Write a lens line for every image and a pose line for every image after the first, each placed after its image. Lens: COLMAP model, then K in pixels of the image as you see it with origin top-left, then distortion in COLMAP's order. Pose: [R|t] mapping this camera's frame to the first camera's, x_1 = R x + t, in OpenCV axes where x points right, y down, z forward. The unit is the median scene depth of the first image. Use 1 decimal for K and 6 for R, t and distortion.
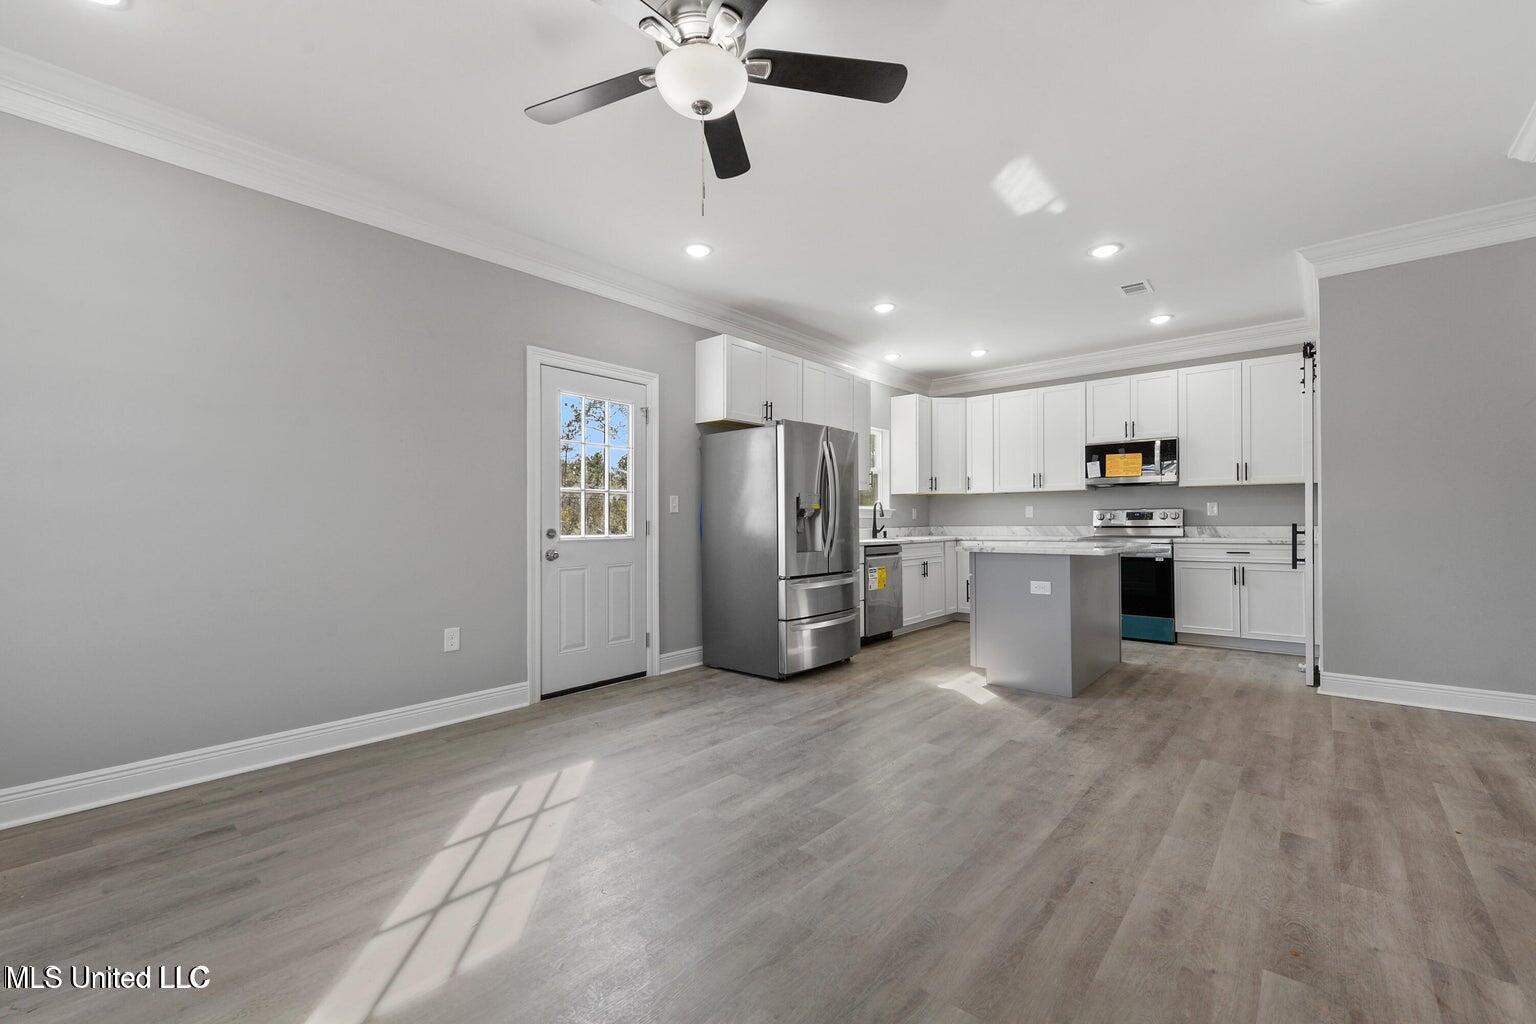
lens RADIAL K [[627.9, 0, 751.0], [0, 627.9, 519.5], [0, 0, 1]] dist [0.000599, 0.000575]
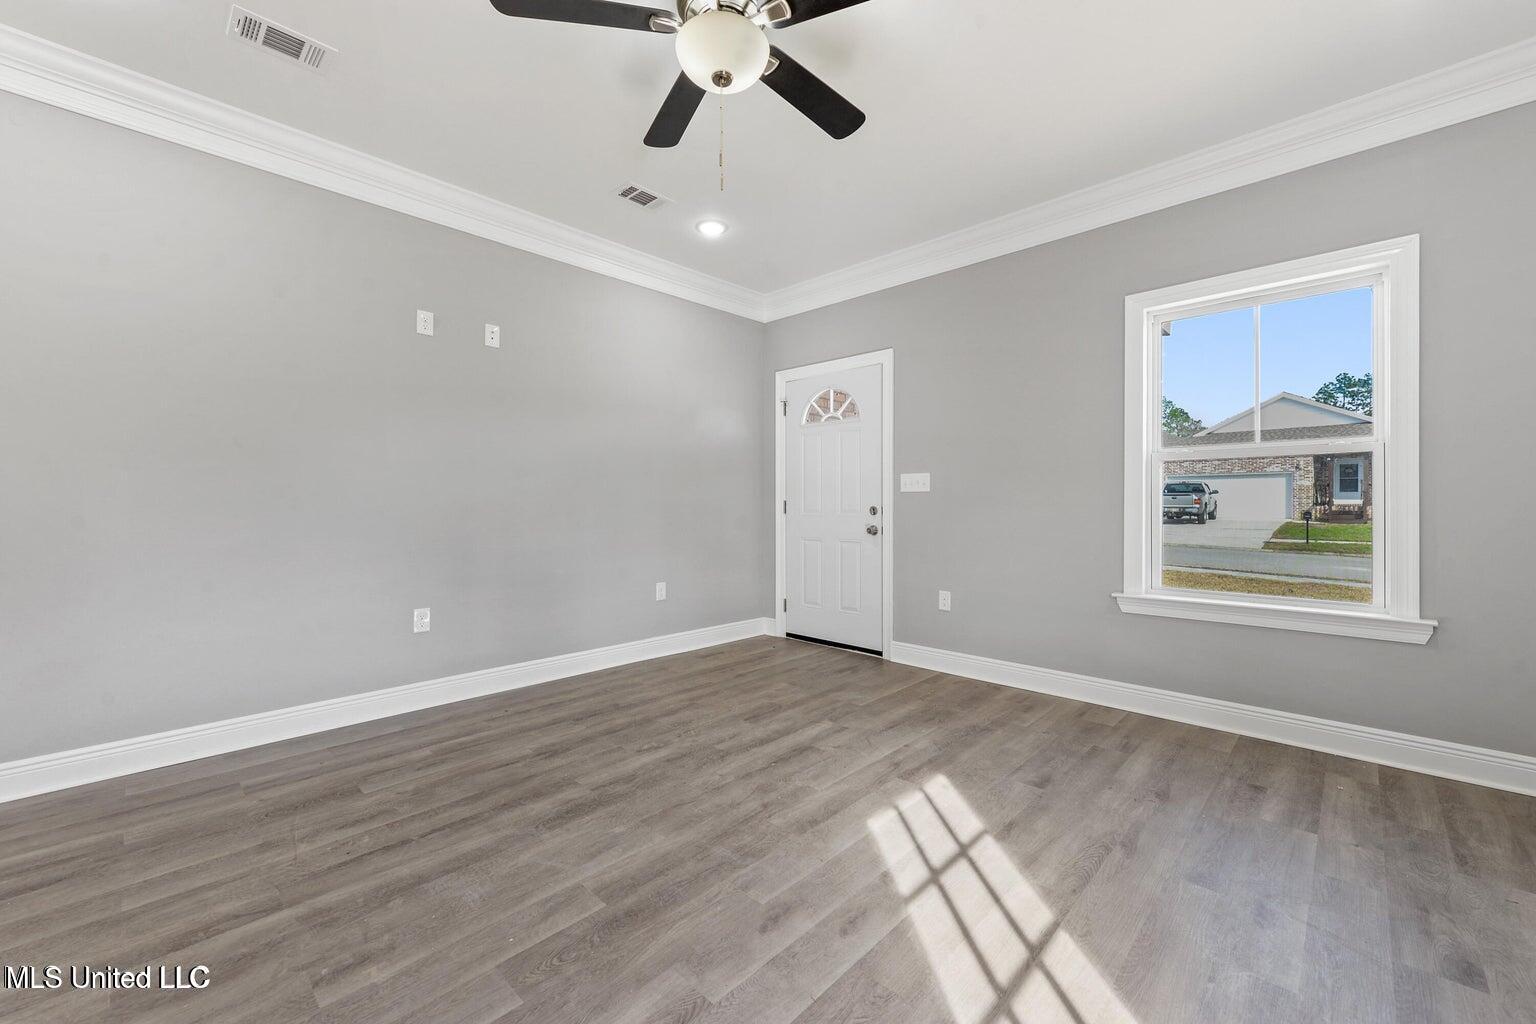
lens RADIAL K [[618.1, 0, 782.5], [0, 618.1, 504.1], [0, 0, 1]] dist [0.009746, -0.001444]
pose [[-0.999988, 0.004828, 0.001220, -0.078282], [0.004821, 0.999974, -0.005386, 0.005719], [-0.001246, -0.005380, -0.999985, 0.900233]]
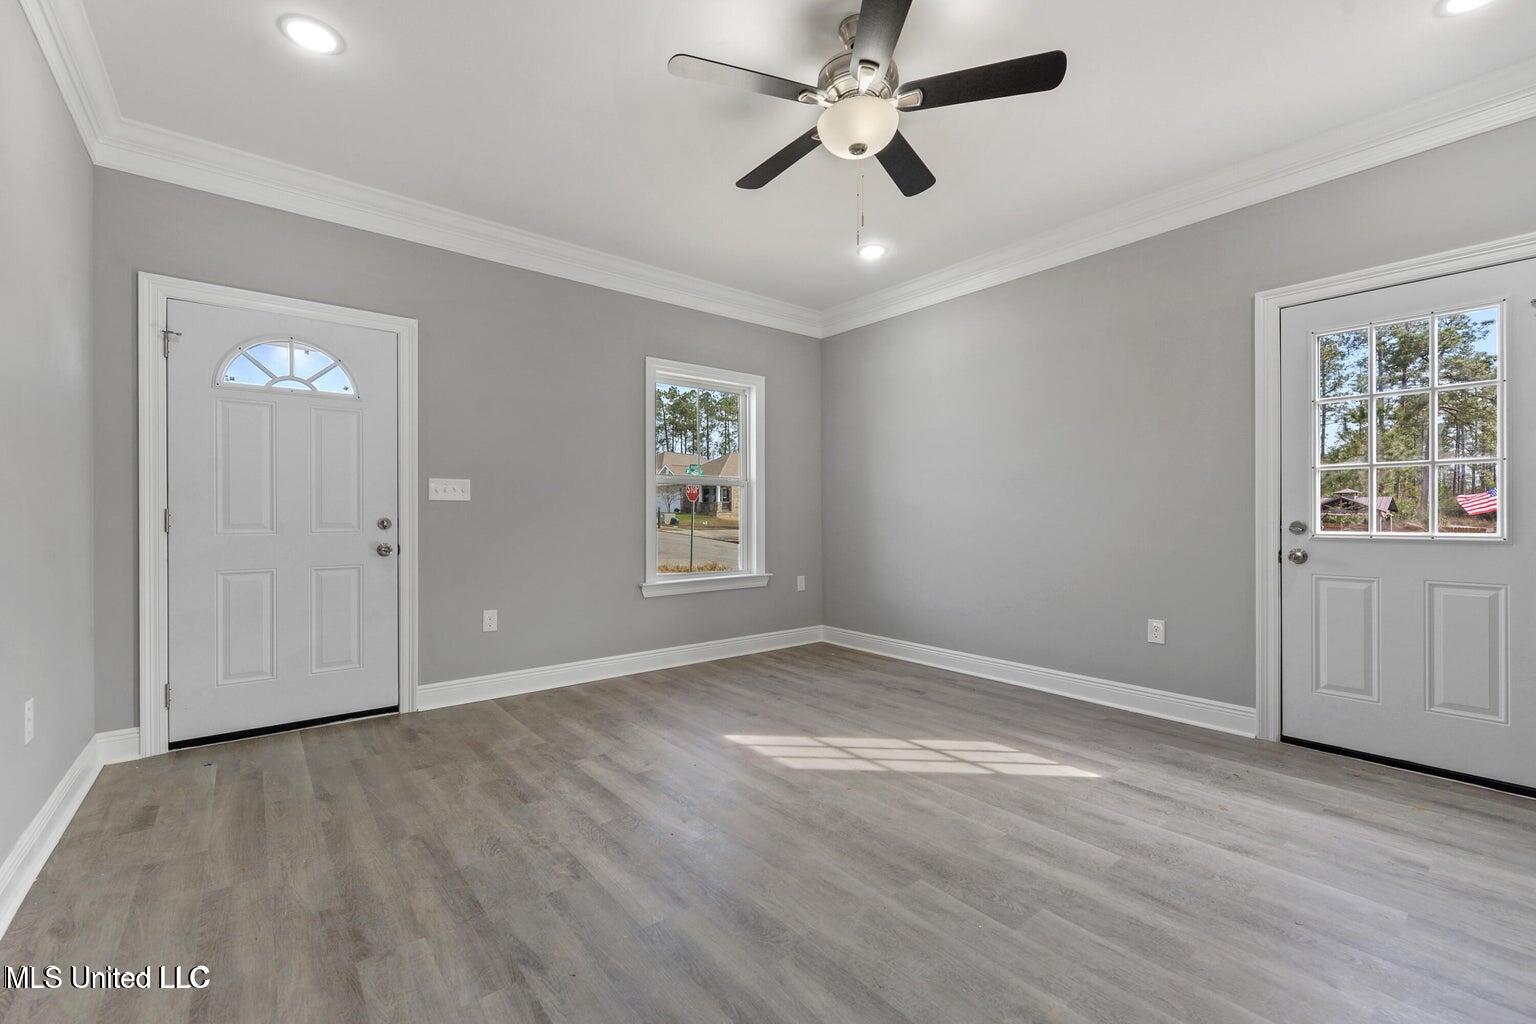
lens RADIAL K [[618.1, 0, 770.1], [0, 618.1, 517.0], [0, 0, 1]] dist [0.009746, -0.001444]
pose [[-0.137576, 0.007780, -0.990461, 0.486311], [0.005944, 0.999958, 0.007029, 0.000601], [0.990473, -0.004920, -0.137616, 0.454808]]
